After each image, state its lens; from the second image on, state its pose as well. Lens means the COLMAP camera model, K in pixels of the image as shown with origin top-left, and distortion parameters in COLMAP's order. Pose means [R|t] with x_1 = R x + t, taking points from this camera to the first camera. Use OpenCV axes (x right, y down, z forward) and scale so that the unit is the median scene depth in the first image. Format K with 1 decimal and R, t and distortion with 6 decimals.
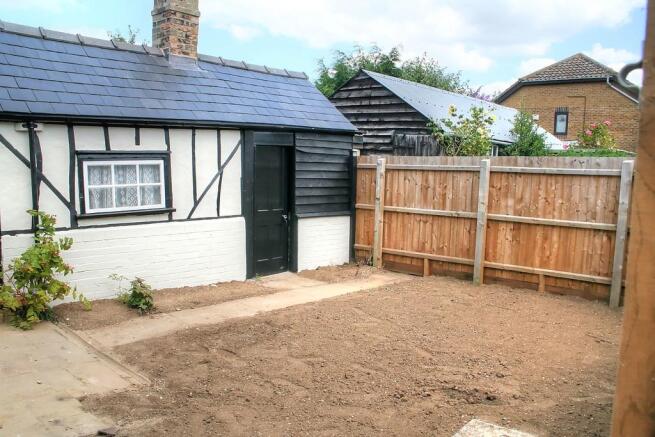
lens RADIAL K [[542.9, 0, 327.5], [0, 542.9, 218.5], [0, 0, 1]] dist [-0.172160, 0.136301]
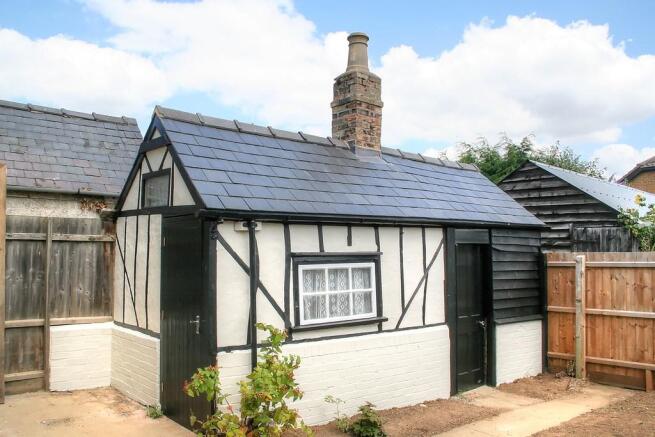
lens RADIAL K [[542.9, 0, 327.5], [0, 542.9, 218.5], [0, 0, 1]] dist [-0.172160, 0.136301]
pose [[0.989235, -0.022777, -0.144551, -0.211611], [-0.002576, 0.984949, -0.172828, -0.021785], [0.146311, 0.171339, 0.974287, 0.086517]]
